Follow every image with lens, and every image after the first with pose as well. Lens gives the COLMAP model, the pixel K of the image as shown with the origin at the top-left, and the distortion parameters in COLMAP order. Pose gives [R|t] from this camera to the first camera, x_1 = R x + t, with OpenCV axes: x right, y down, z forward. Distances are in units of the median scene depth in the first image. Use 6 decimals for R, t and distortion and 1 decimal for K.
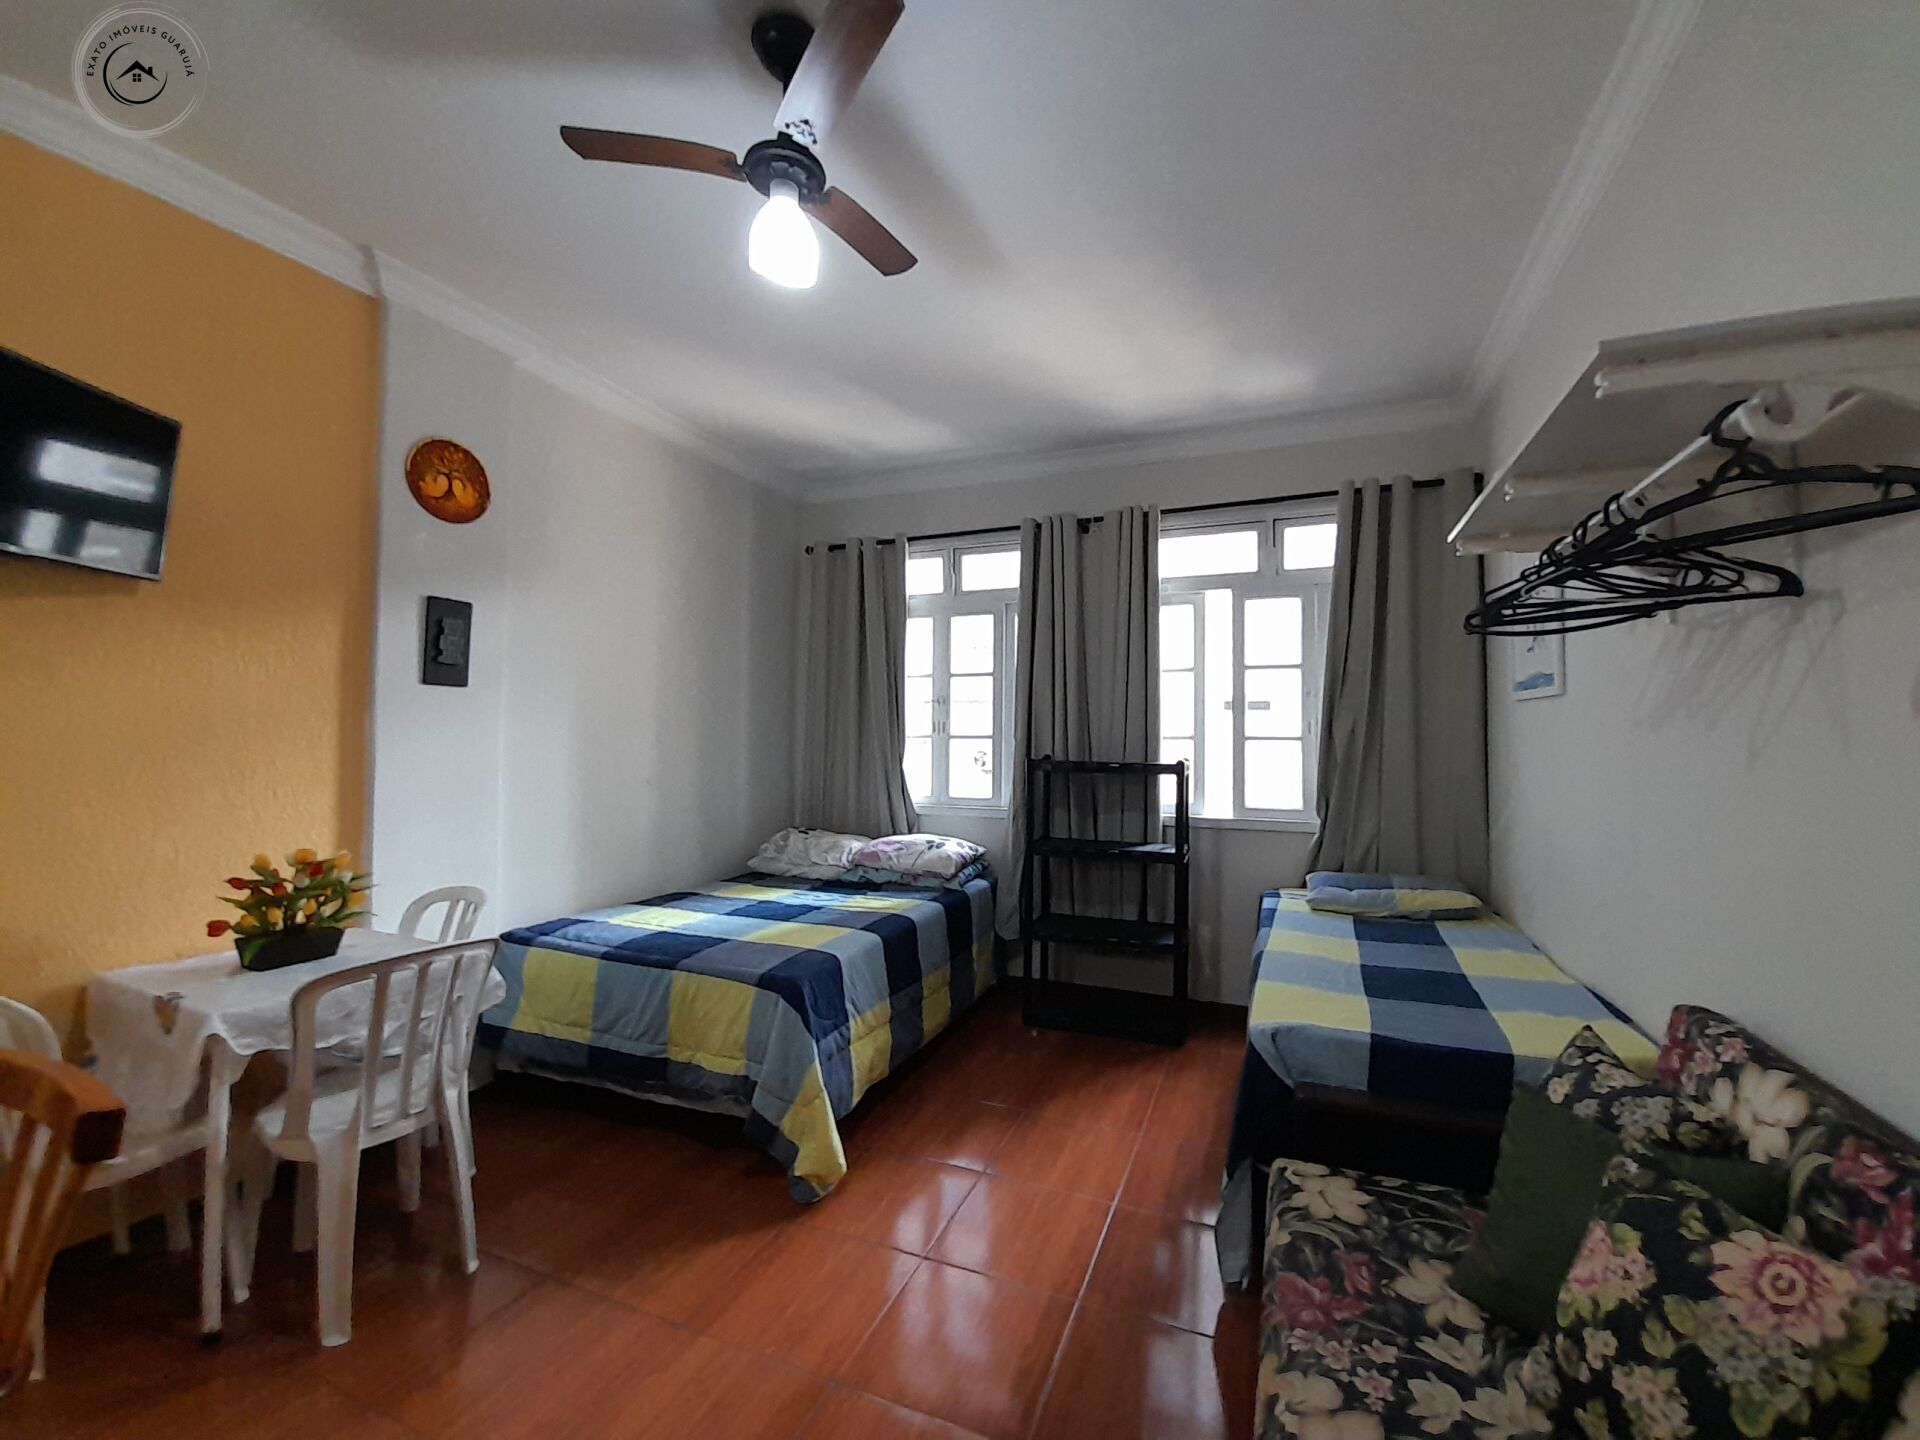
lens RADIAL K [[761.6, 0, 991.5], [0, 761.6, 712.1], [0, 0, 1]] dist [0.011546, -0.014827]
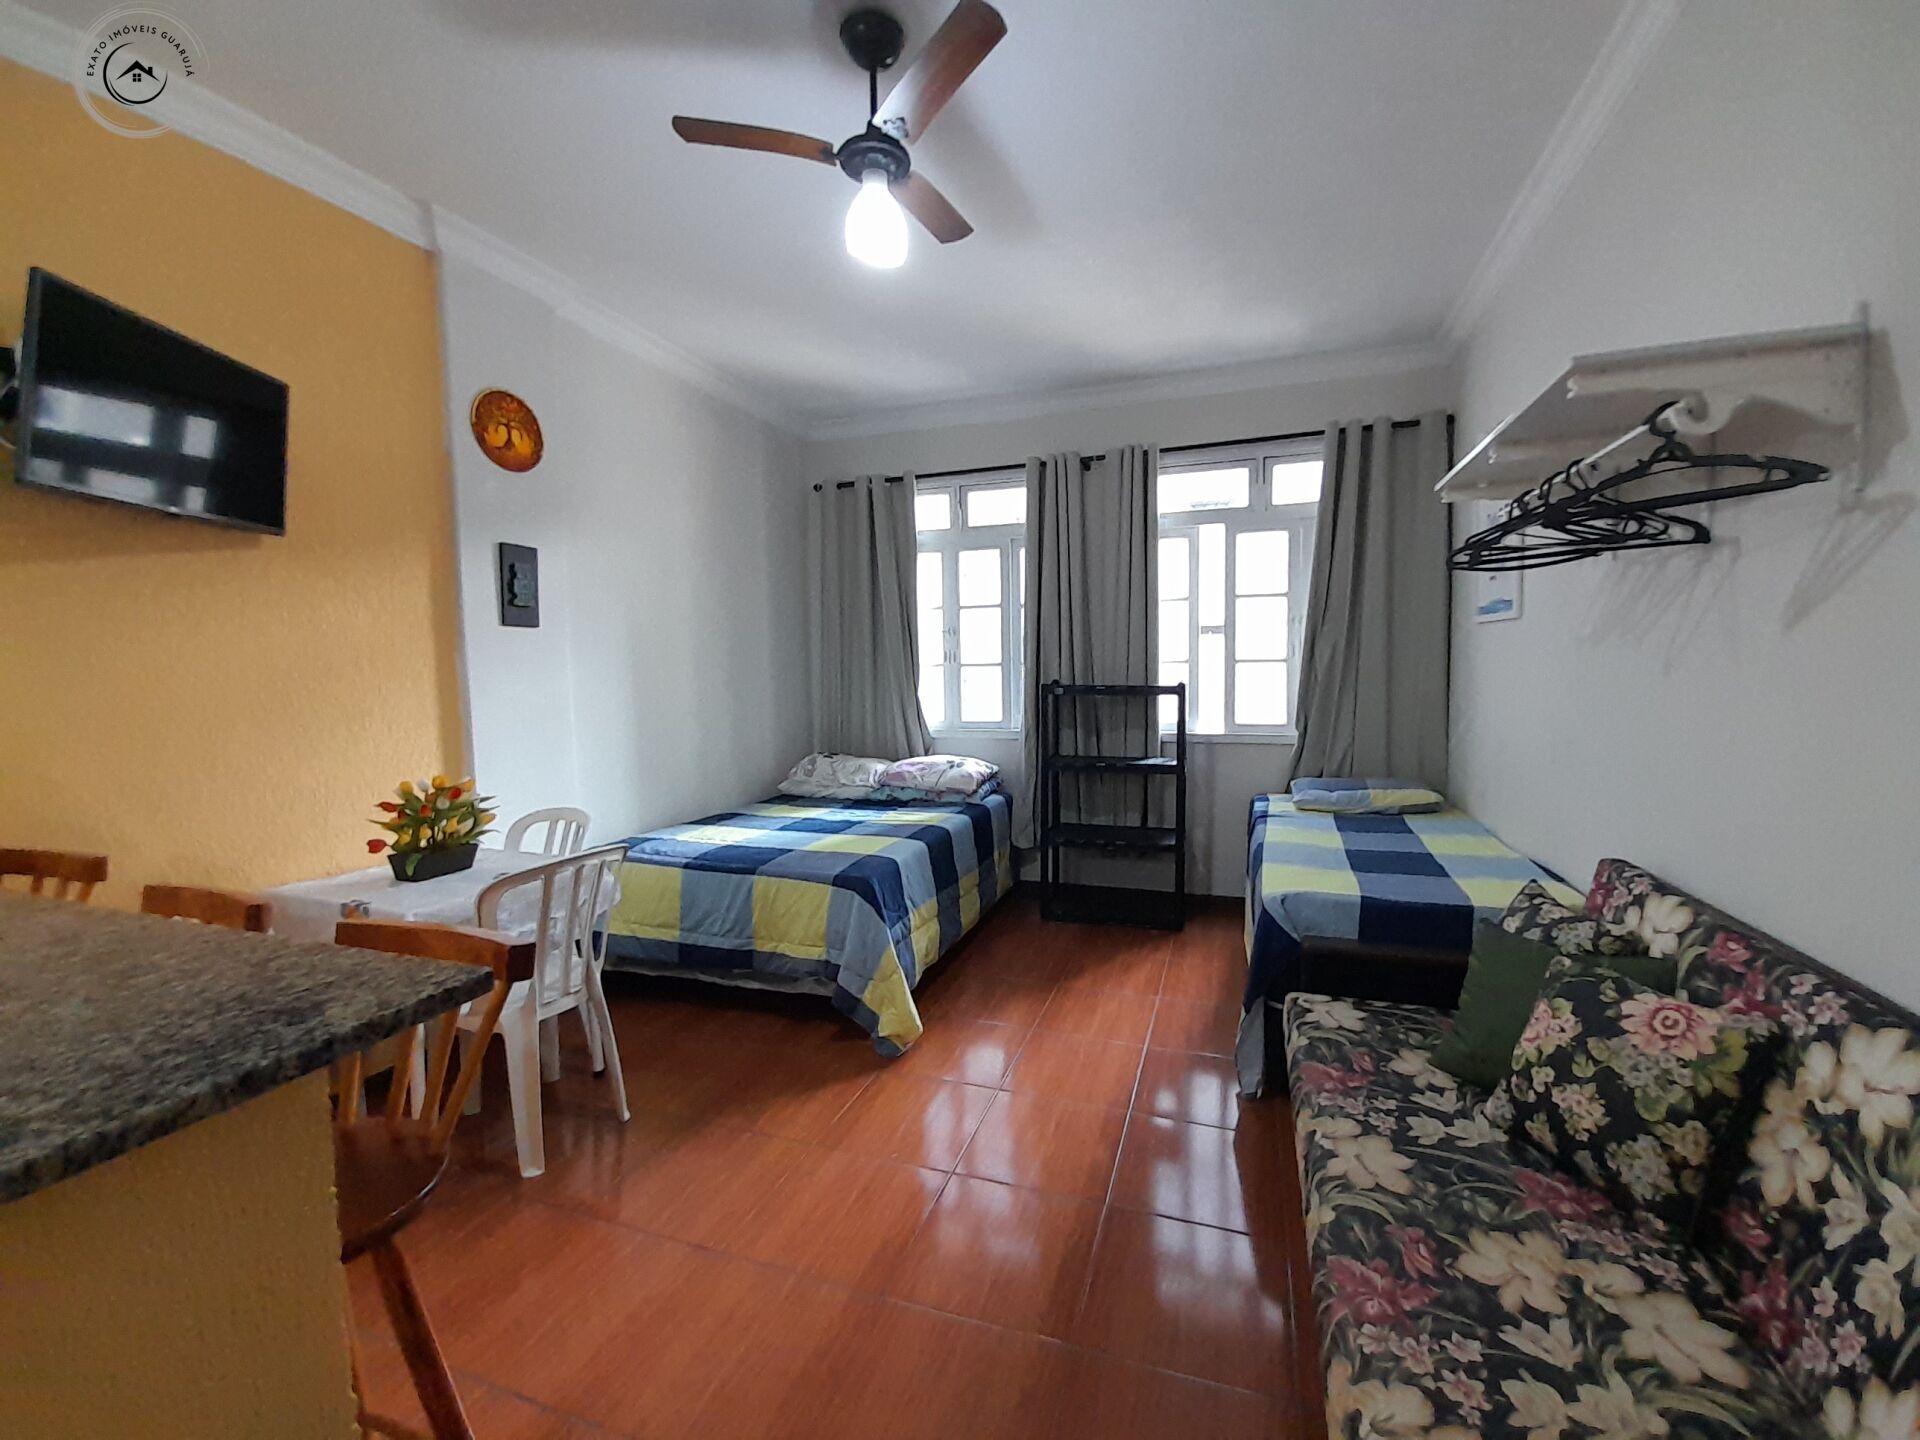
lens RADIAL K [[763.8, 0, 991.3], [0, 763.8, 709.2], [0, 0, 1]] dist [0.010849, -0.013271]
pose [[0.998418, -0.023335, 0.051147, -0.117105], [0.018635, 0.995720, 0.090525, -0.004256], [-0.053040, -0.089429, 0.994580, -0.129519]]
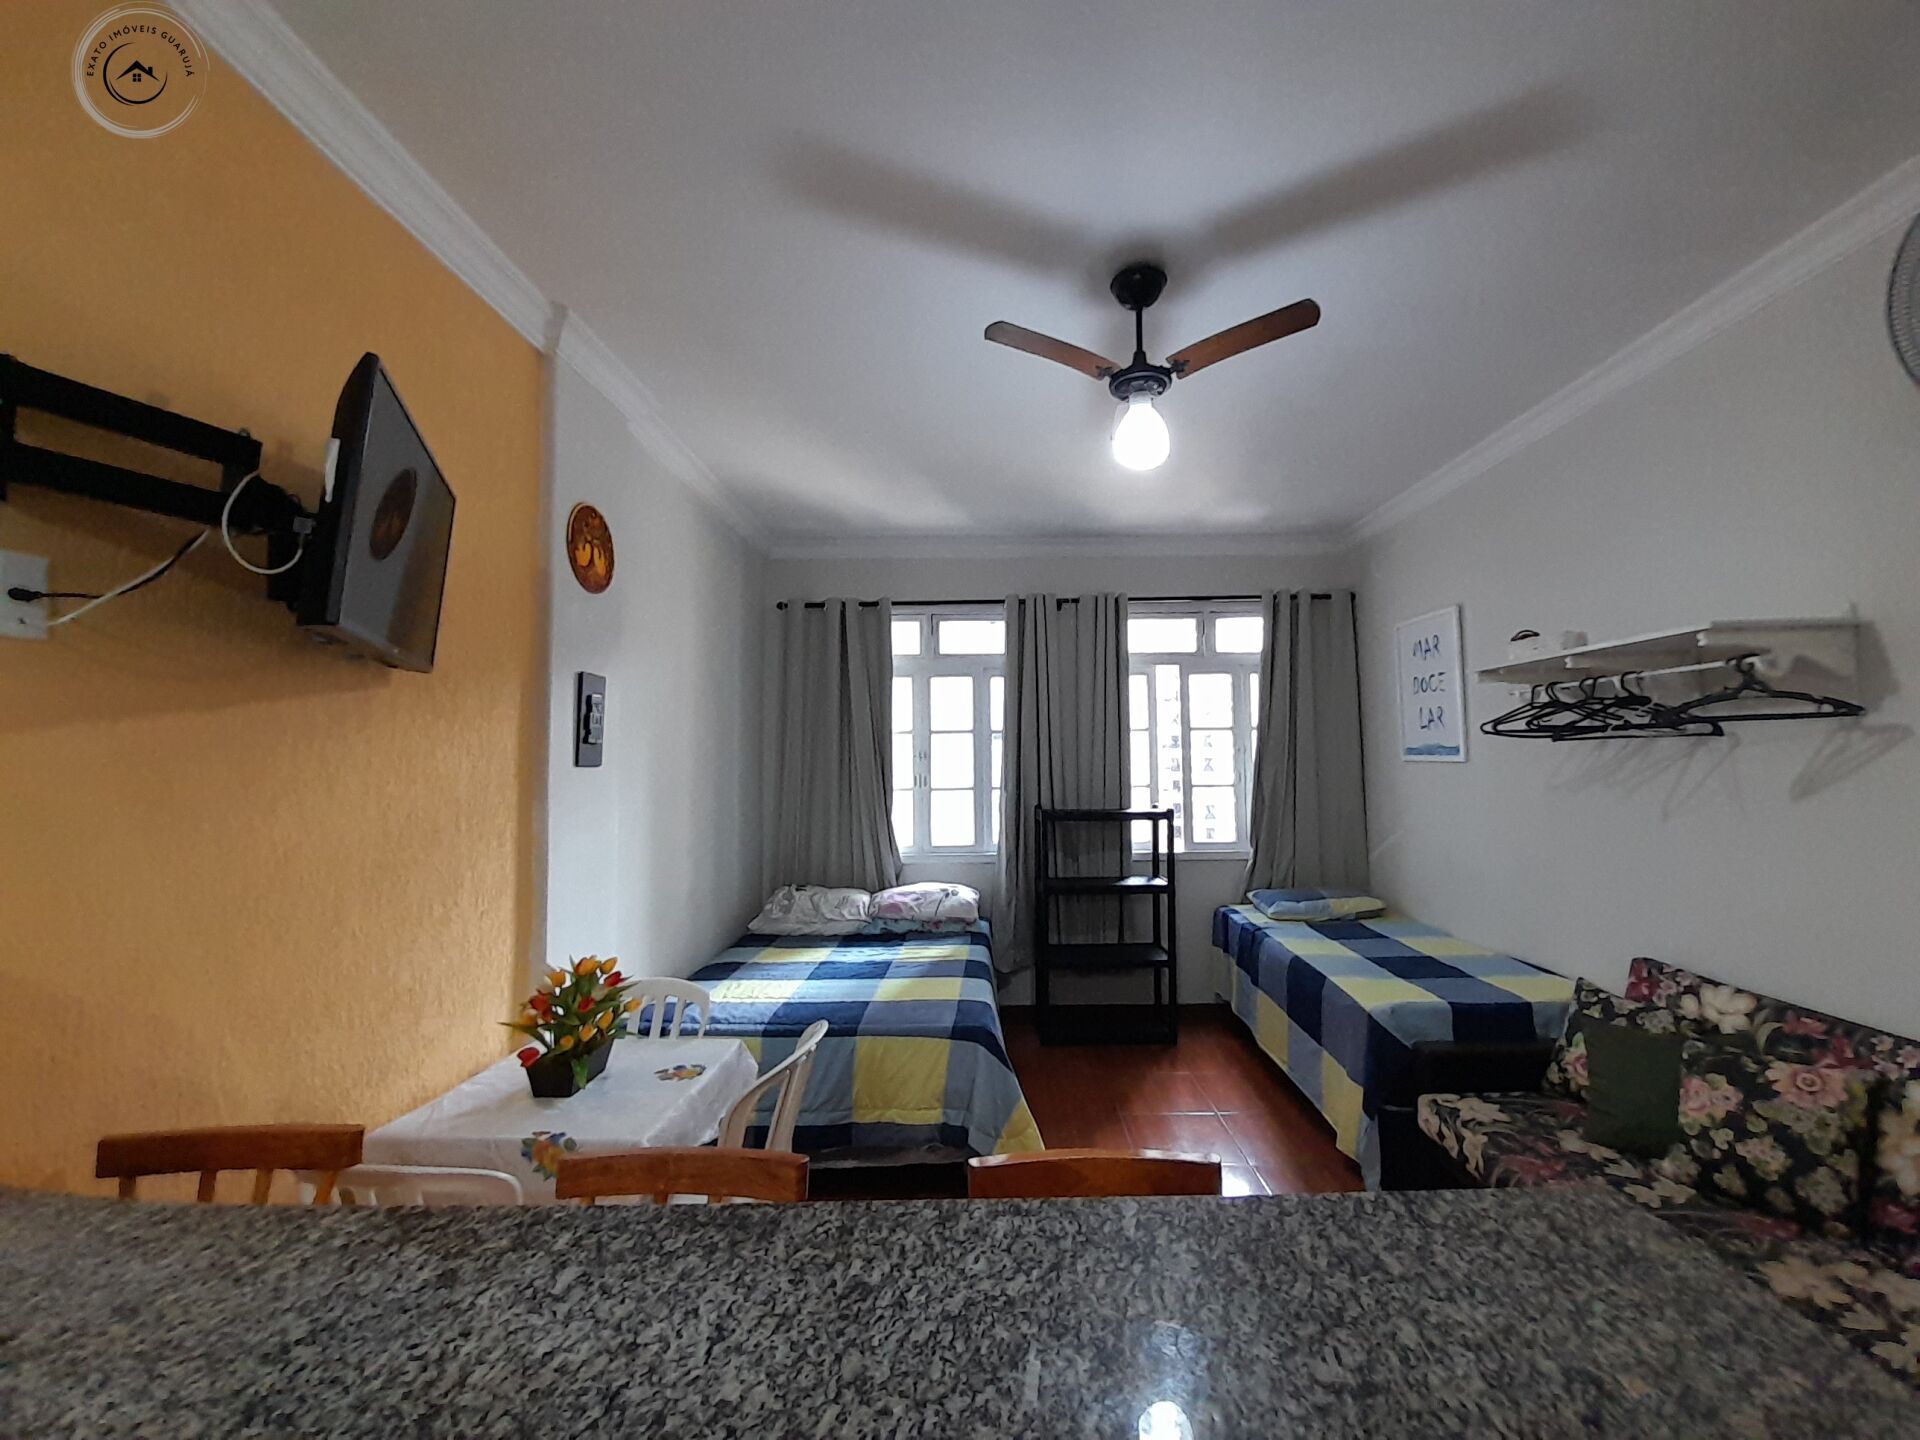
lens RADIAL K [[763.8, 0, 991.3], [0, 763.8, 709.2], [0, 0, 1]] dist [0.010849, -0.013271]
pose [[0.930165, 0.007588, 0.367063, -0.640764], [0.004401, 0.999484, -0.031815, -0.077807], [-0.367115, 0.031209, 0.929652, -0.059556]]
